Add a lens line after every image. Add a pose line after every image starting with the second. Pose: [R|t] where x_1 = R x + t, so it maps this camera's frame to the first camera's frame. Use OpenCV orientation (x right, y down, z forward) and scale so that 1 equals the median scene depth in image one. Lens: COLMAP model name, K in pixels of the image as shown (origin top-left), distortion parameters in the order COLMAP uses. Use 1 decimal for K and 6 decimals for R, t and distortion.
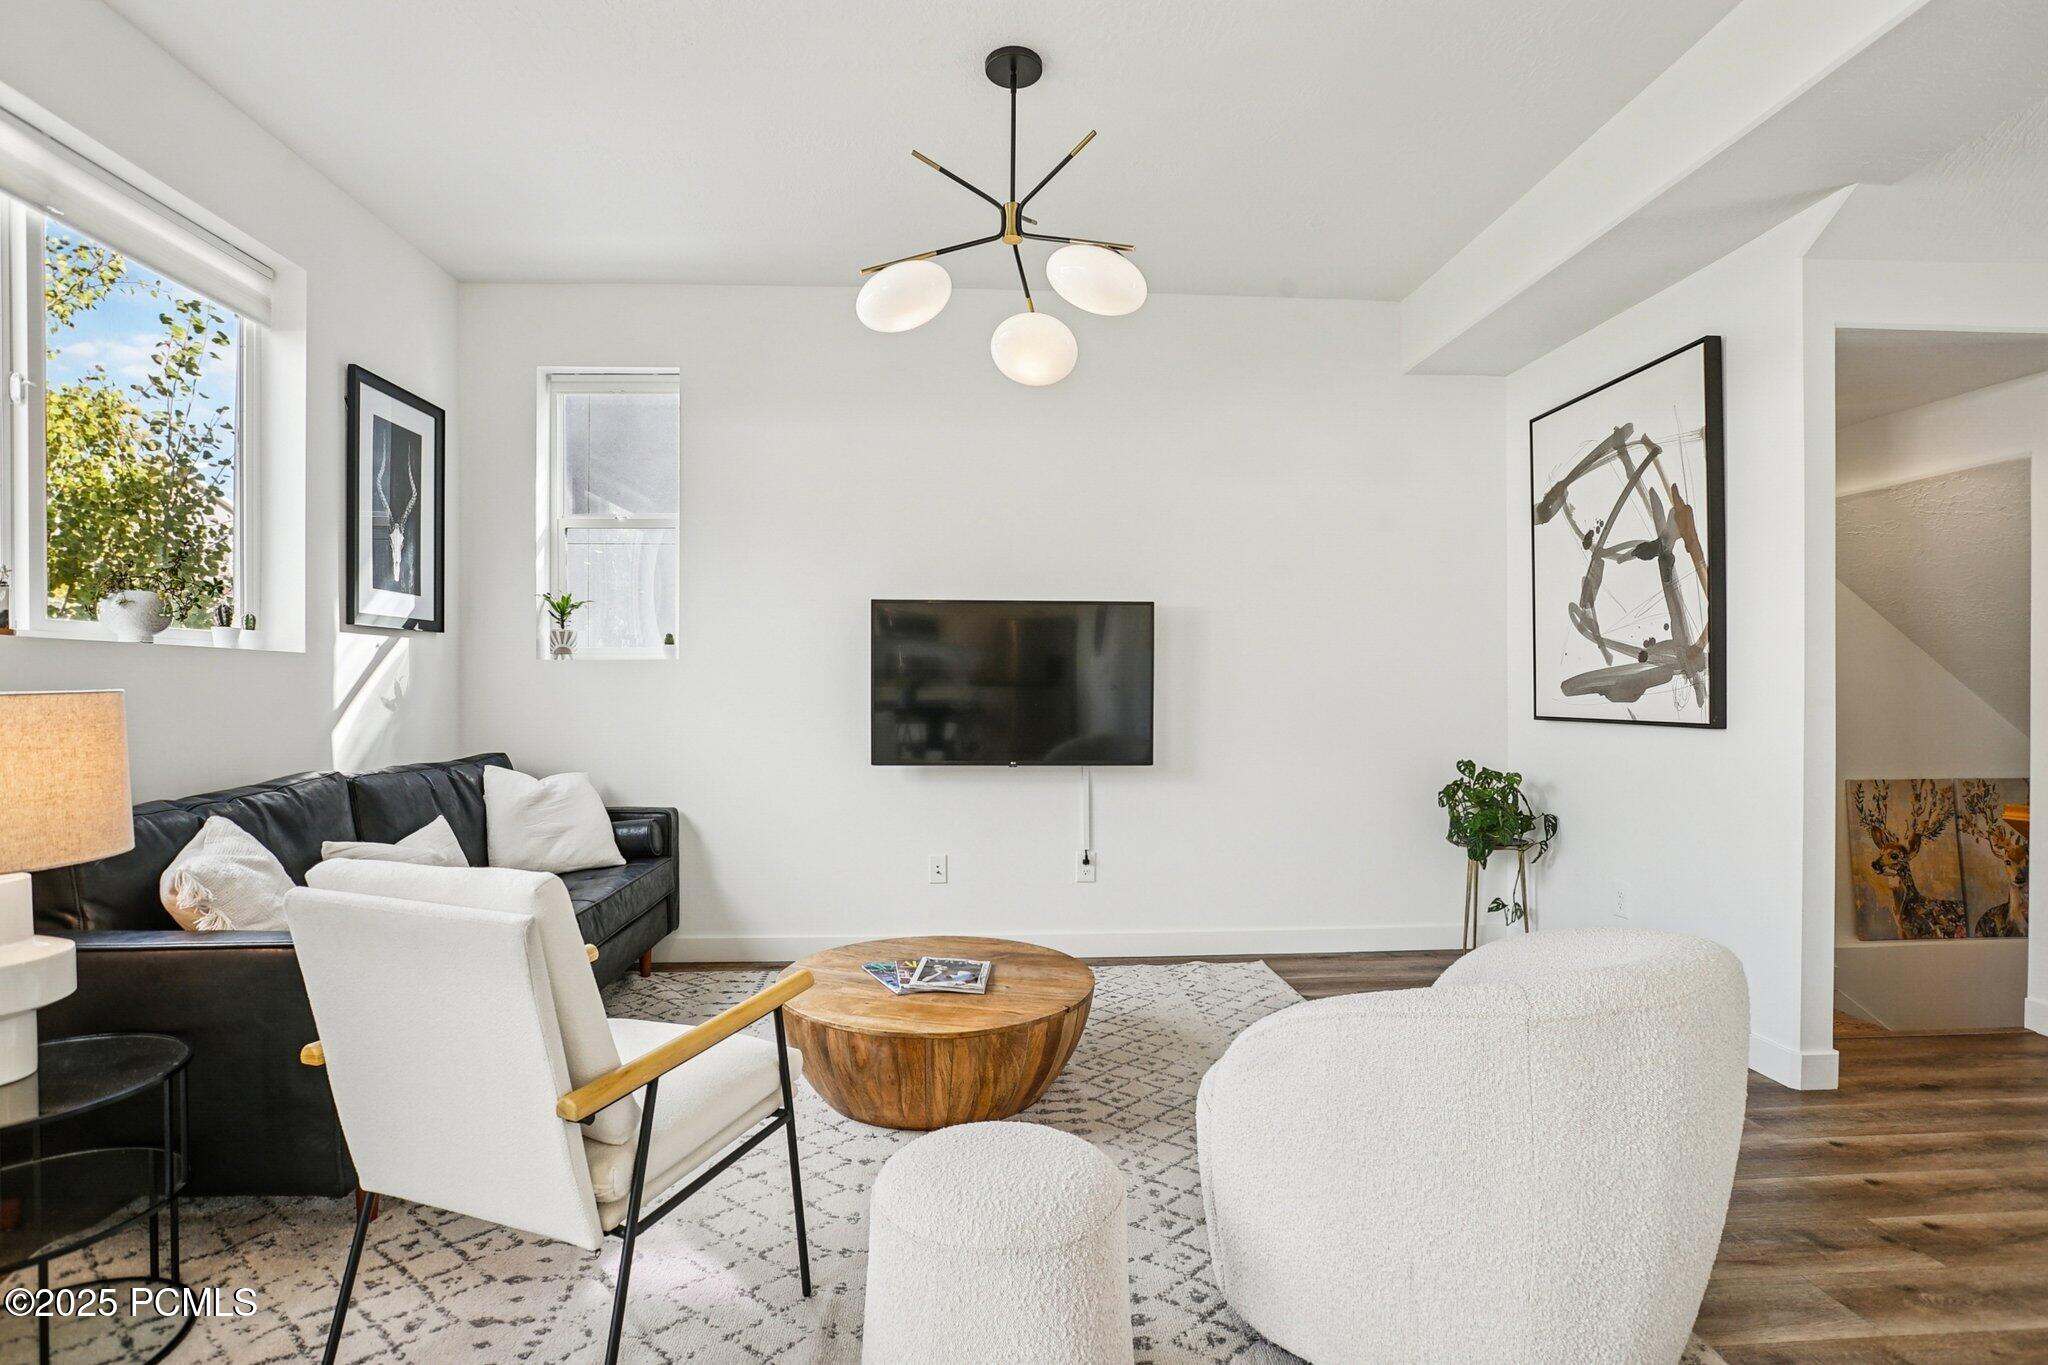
lens RADIAL K [[984.8, 0, 1020.8], [0, 984.8, 700.3], [0, 0, 1]] dist [-0.066869, 0.040601]
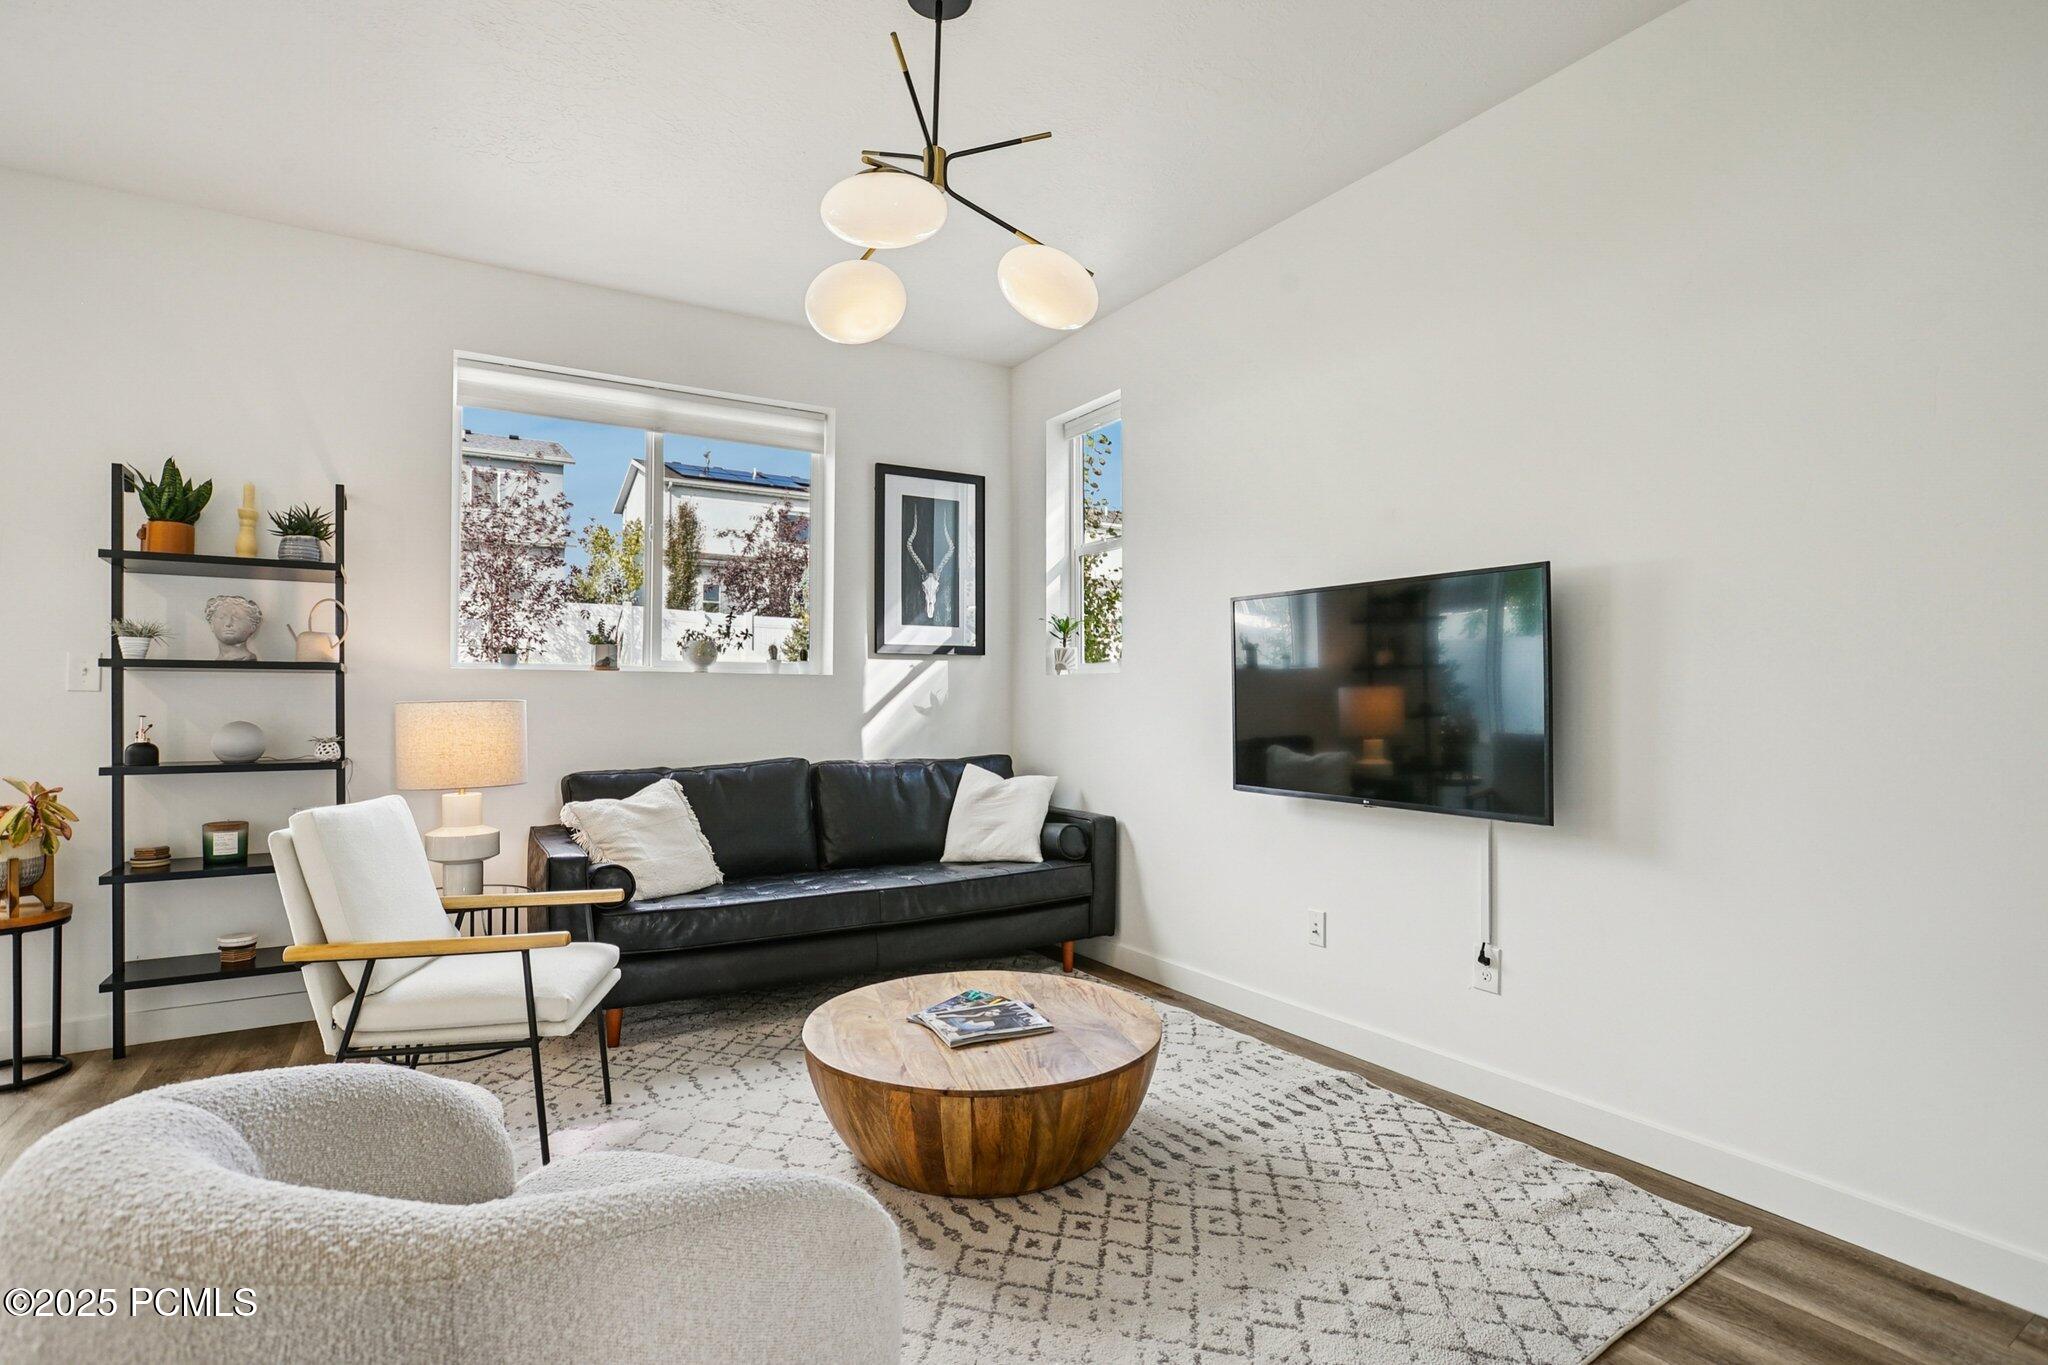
lens RADIAL K [[989.1, 0, 1041.8], [0, 989.1, 692.6], [0, 0, 1]] dist [-0.032675, 0.000650]
pose [[0.483293, -0.006153, -0.875437, 0.631639], [-0.011250, 0.999849, -0.013238, -0.006690], [0.875387, 0.016246, 0.483151, 0.518746]]
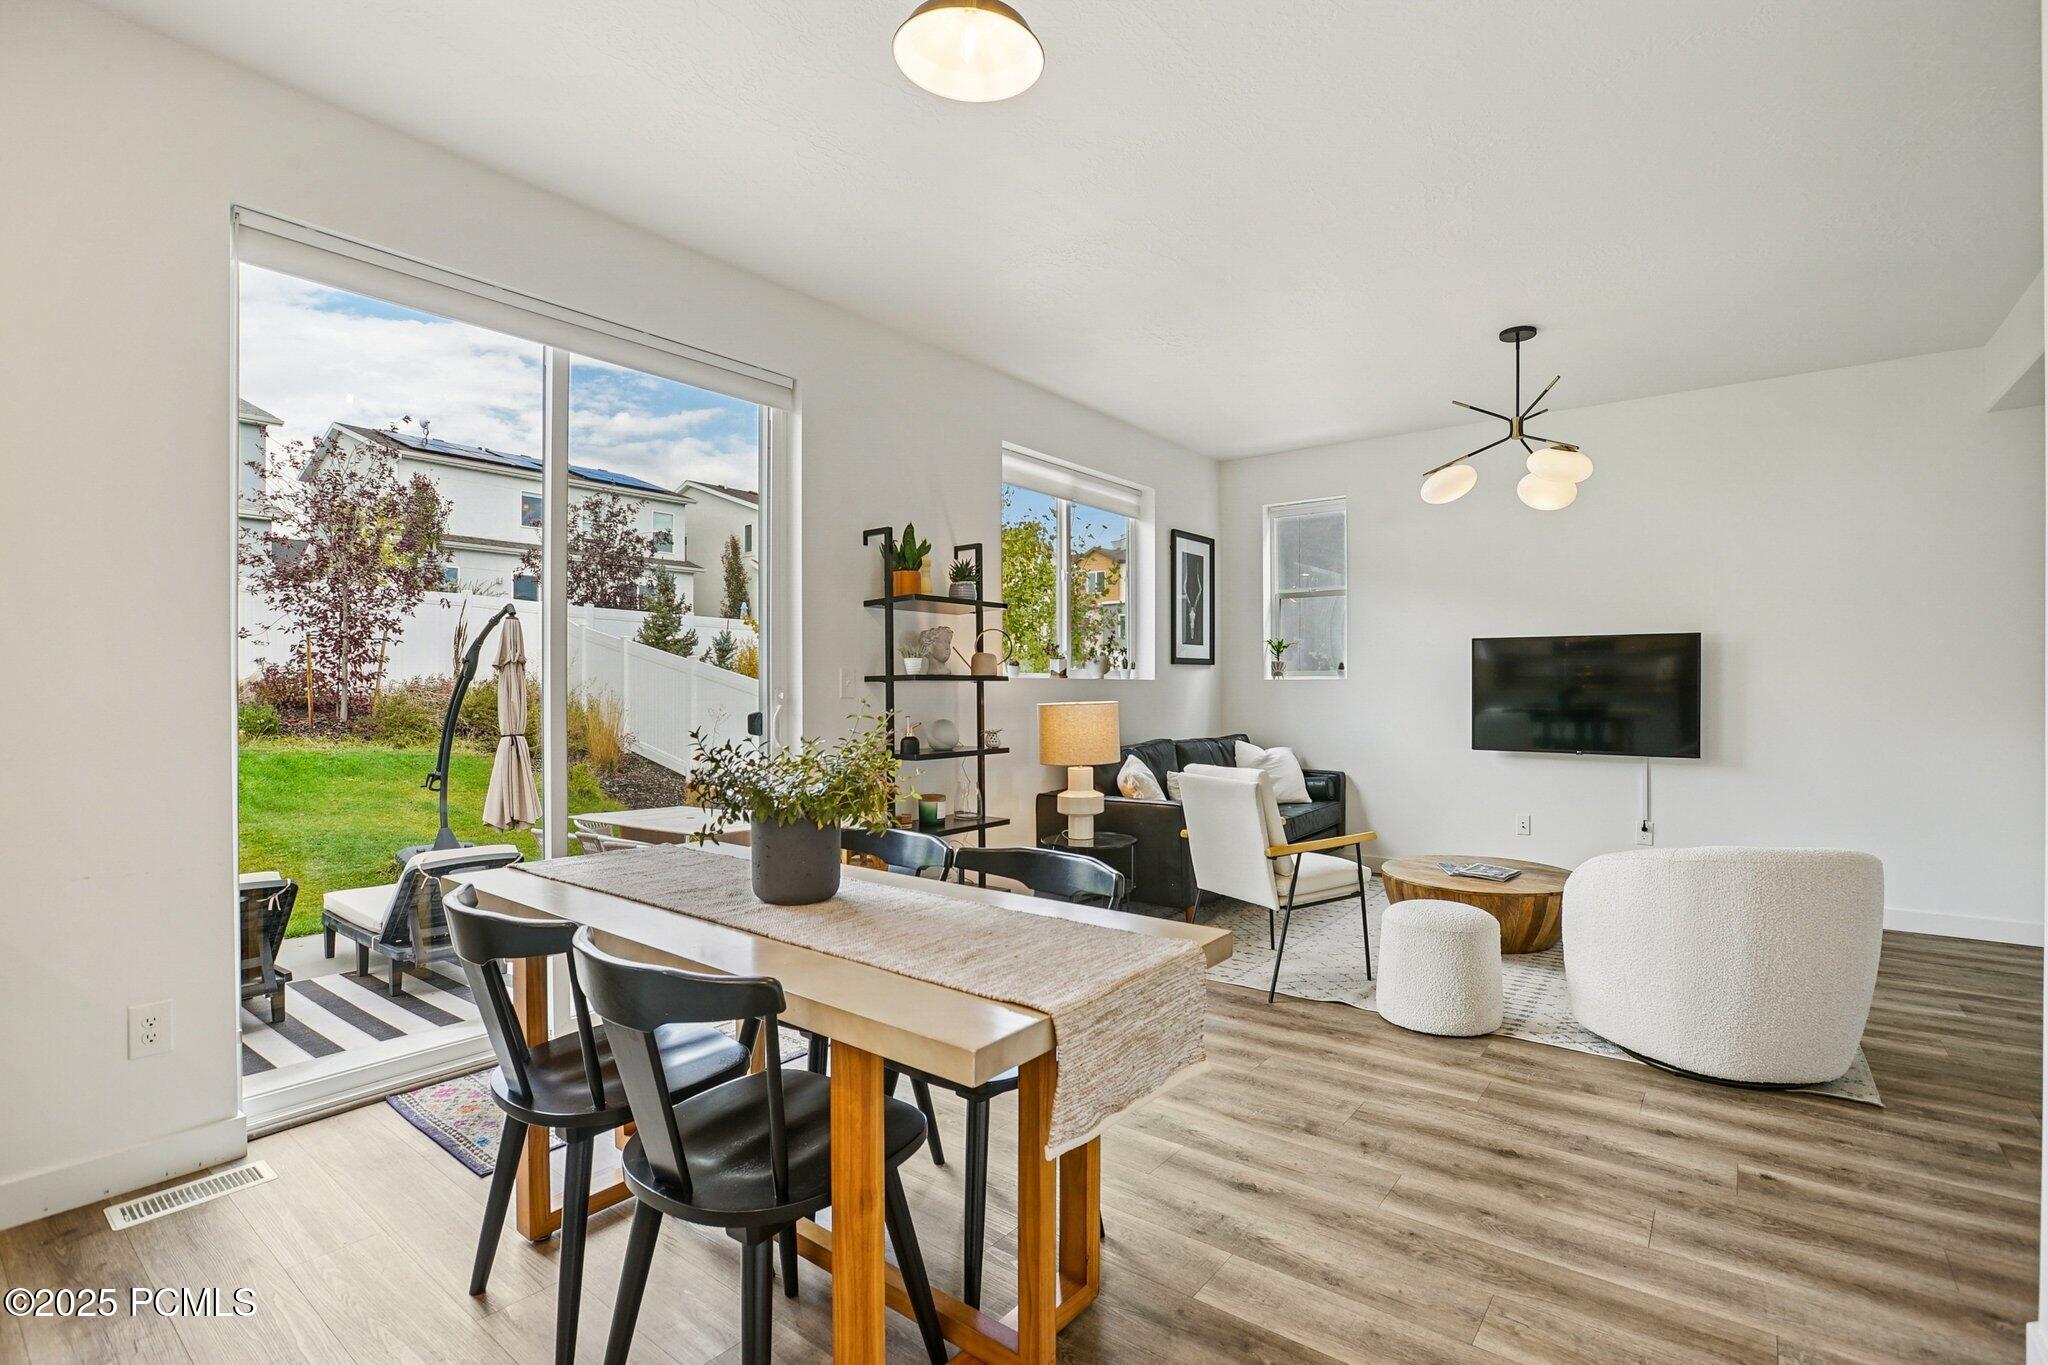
lens RADIAL K [[957.4, 0, 1028.8], [0, 957.4, 691.8], [0, 0, 1]] dist [-0.056836, 0.021861]
pose [[0.759621, 0.002511, -0.650361, 0.322000], [-0.006326, 0.999974, -0.003528, -0.014498], [0.650335, 0.006794, 0.759617, -0.626034]]
